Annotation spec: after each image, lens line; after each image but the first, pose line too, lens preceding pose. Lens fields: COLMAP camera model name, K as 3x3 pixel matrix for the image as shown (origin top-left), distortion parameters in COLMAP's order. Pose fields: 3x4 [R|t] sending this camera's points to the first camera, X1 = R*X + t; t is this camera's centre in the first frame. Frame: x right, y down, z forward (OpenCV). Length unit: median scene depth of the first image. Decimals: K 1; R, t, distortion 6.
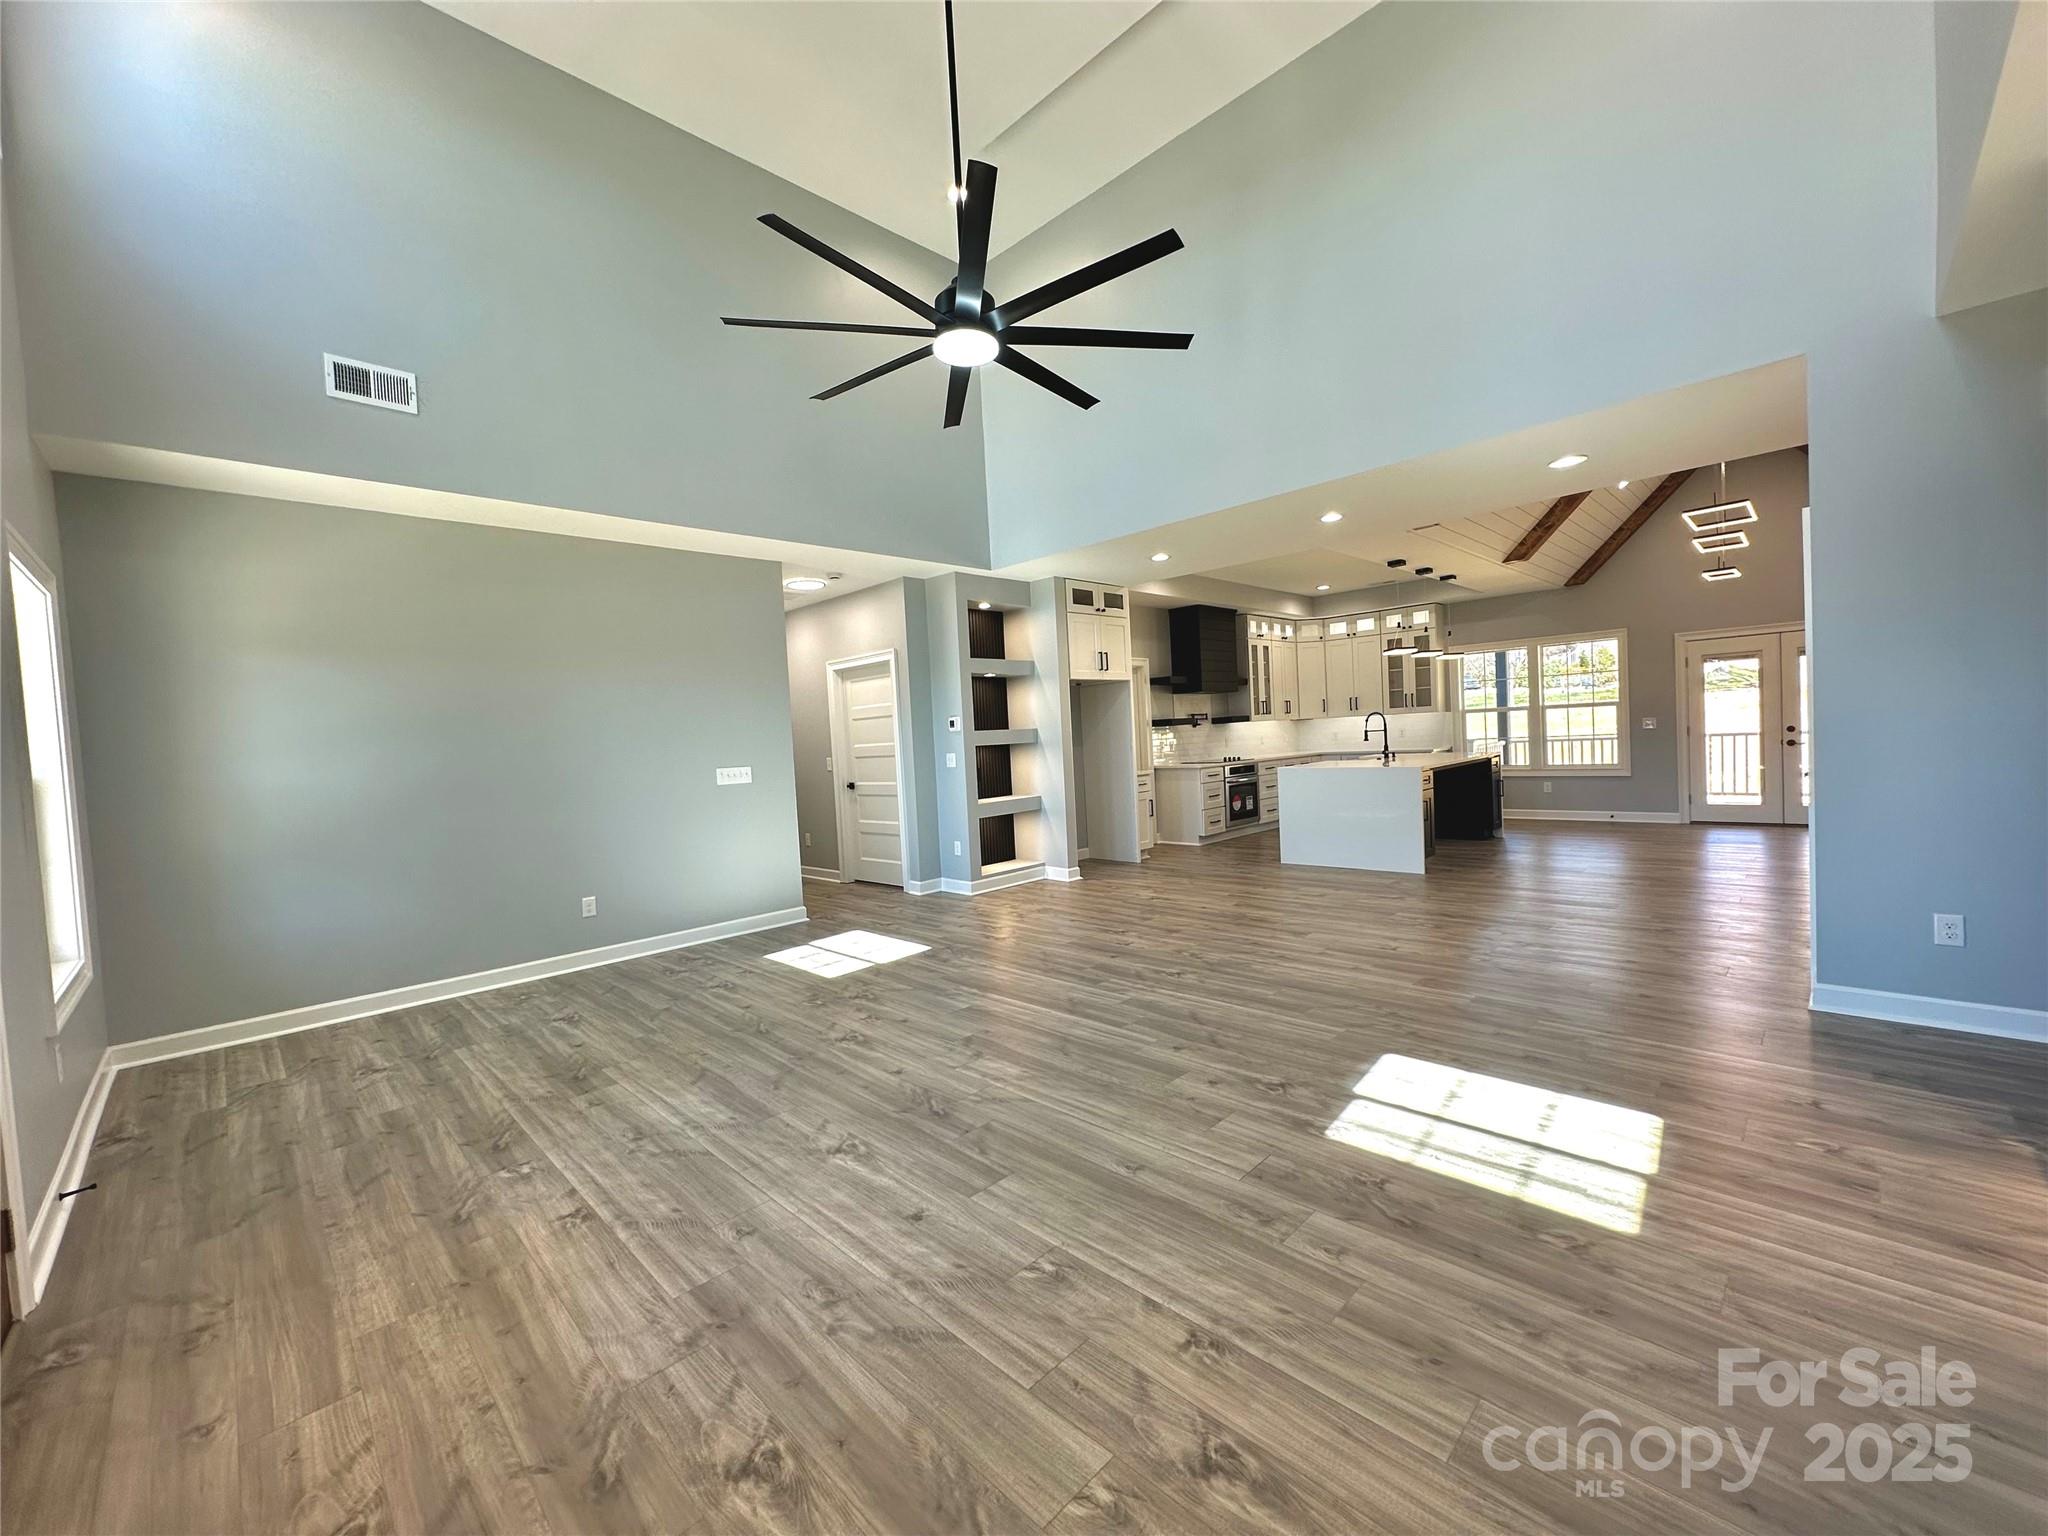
lens RADIAL K [[814.2, 0, 1022.3], [0, 814.2, 766.5], [0, 0, 1]] dist [-0.002053, 0.000552]
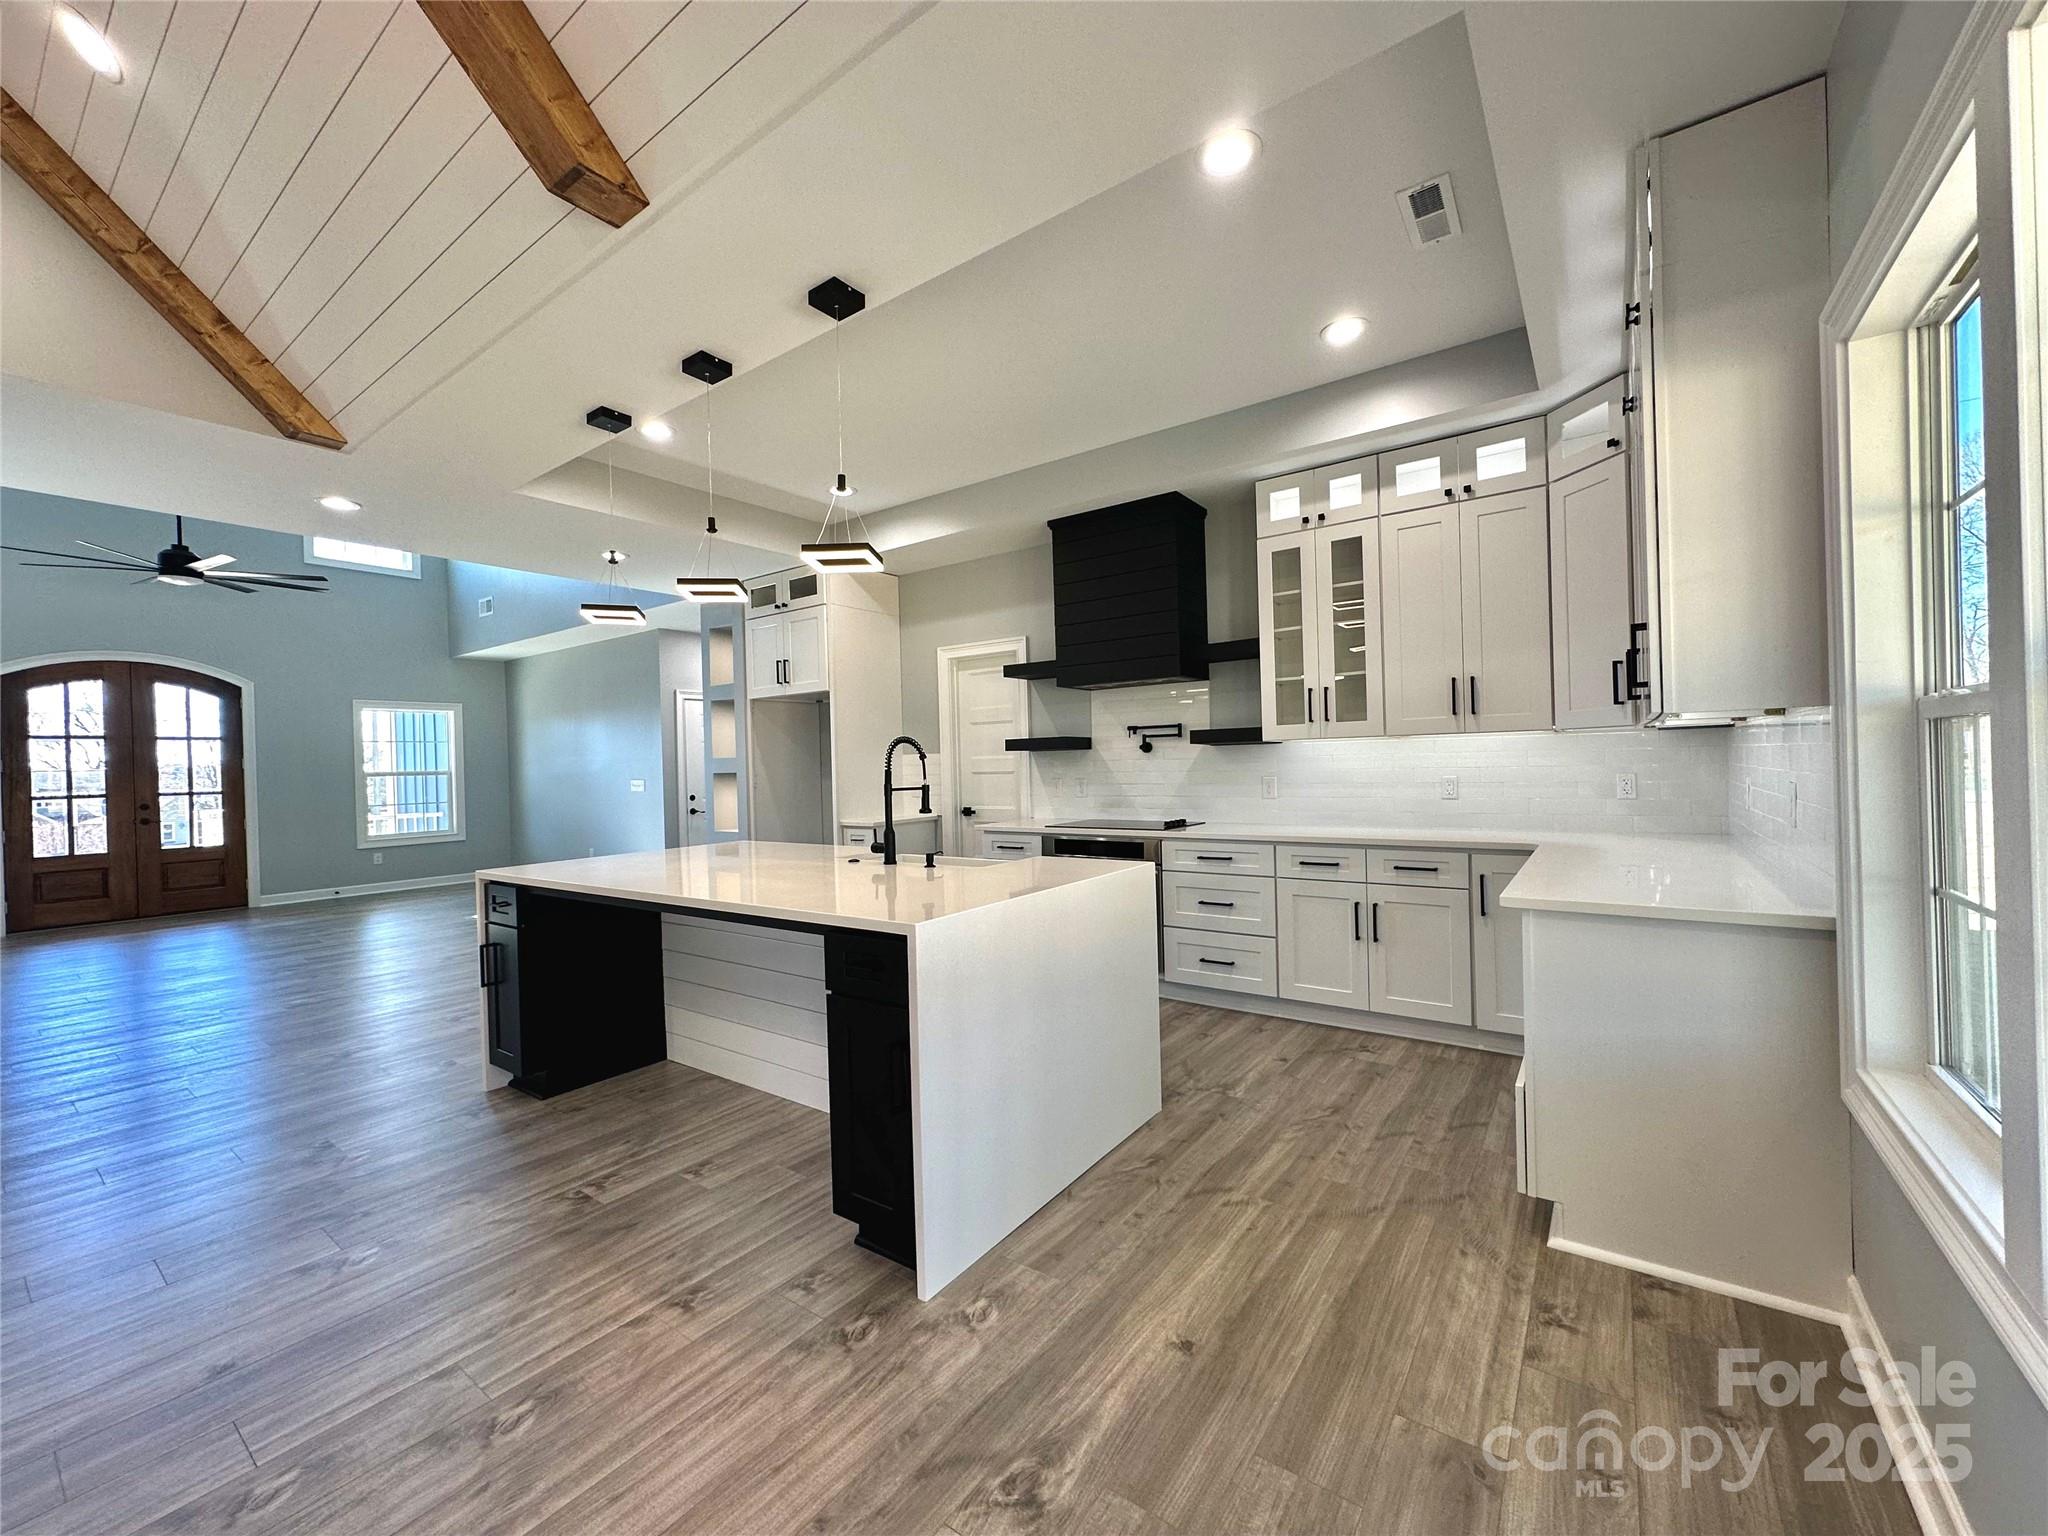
lens RADIAL K [[812.6, 0, 1028.3], [0, 812.6, 774.0], [0, 0, 1]] dist [-0.002051, 0.000080]
pose [[0.165668, 0.063166, -0.984157, 1.560682], [-0.017629, 0.997977, 0.061085, -0.144442], [0.986024, 0.007230, 0.166447, 1.904832]]
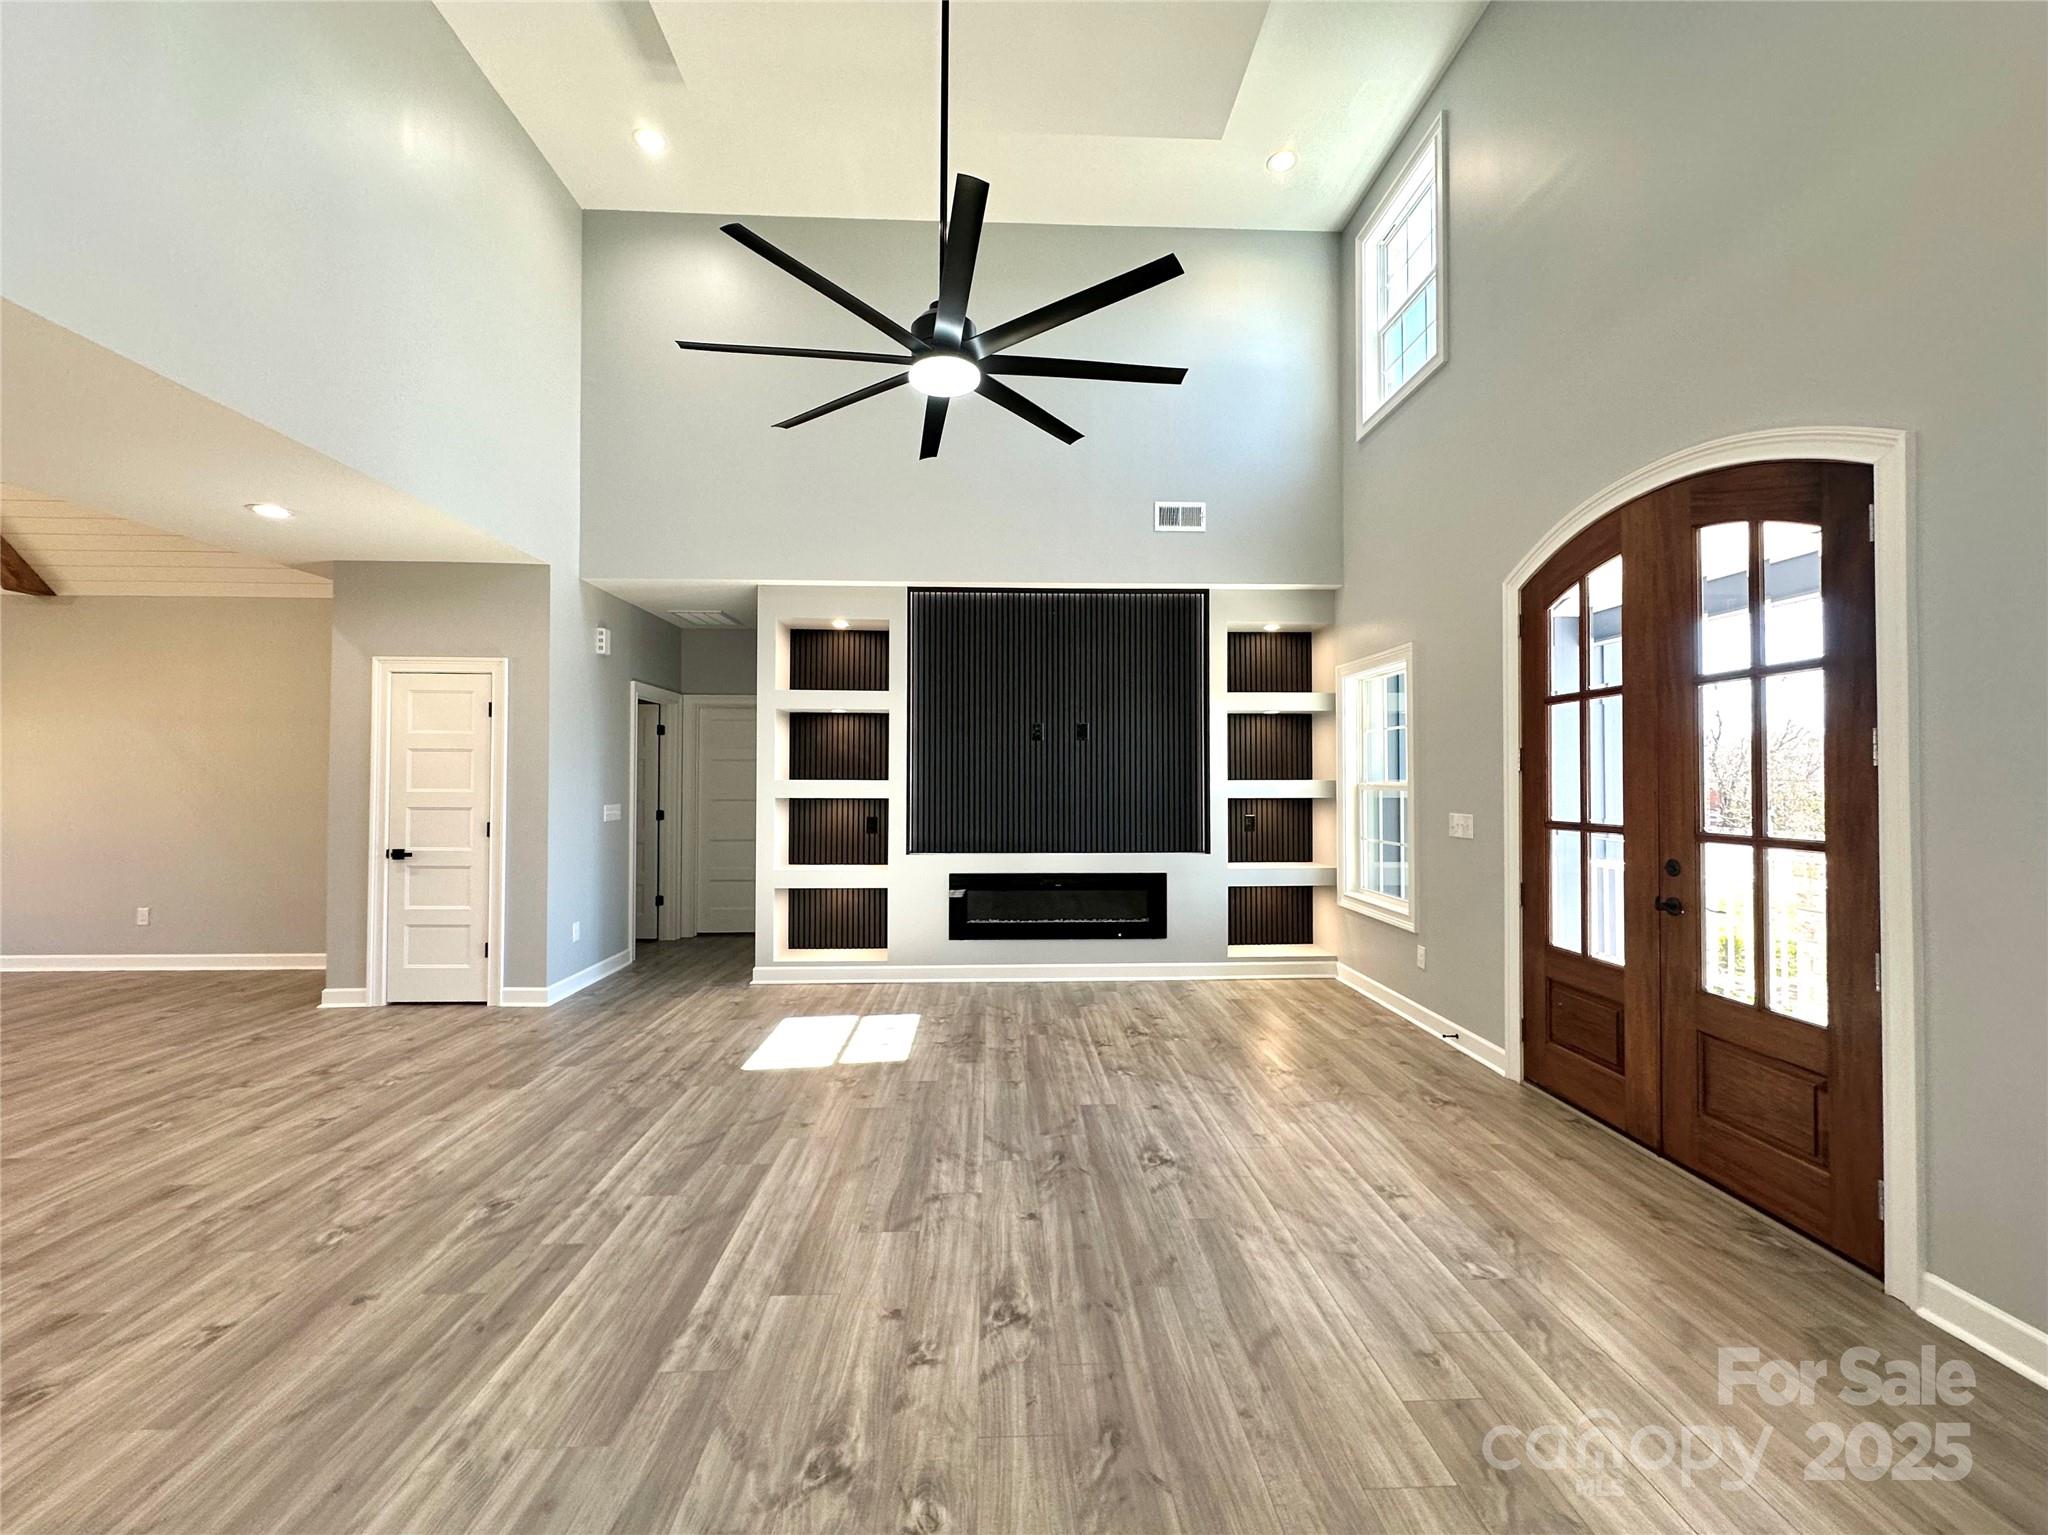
lens RADIAL K [[835.7, 0, 1022.0], [0, 835.7, 758.9], [0, 0, 1]] dist [-0.000479, 0.000169]
pose [[-0.735003, 0.068414, 0.674604, -0.532653], [0.062079, 0.997508, -0.033523, -0.030904], [-0.675216, 0.017239, -0.737418, 1.174948]]
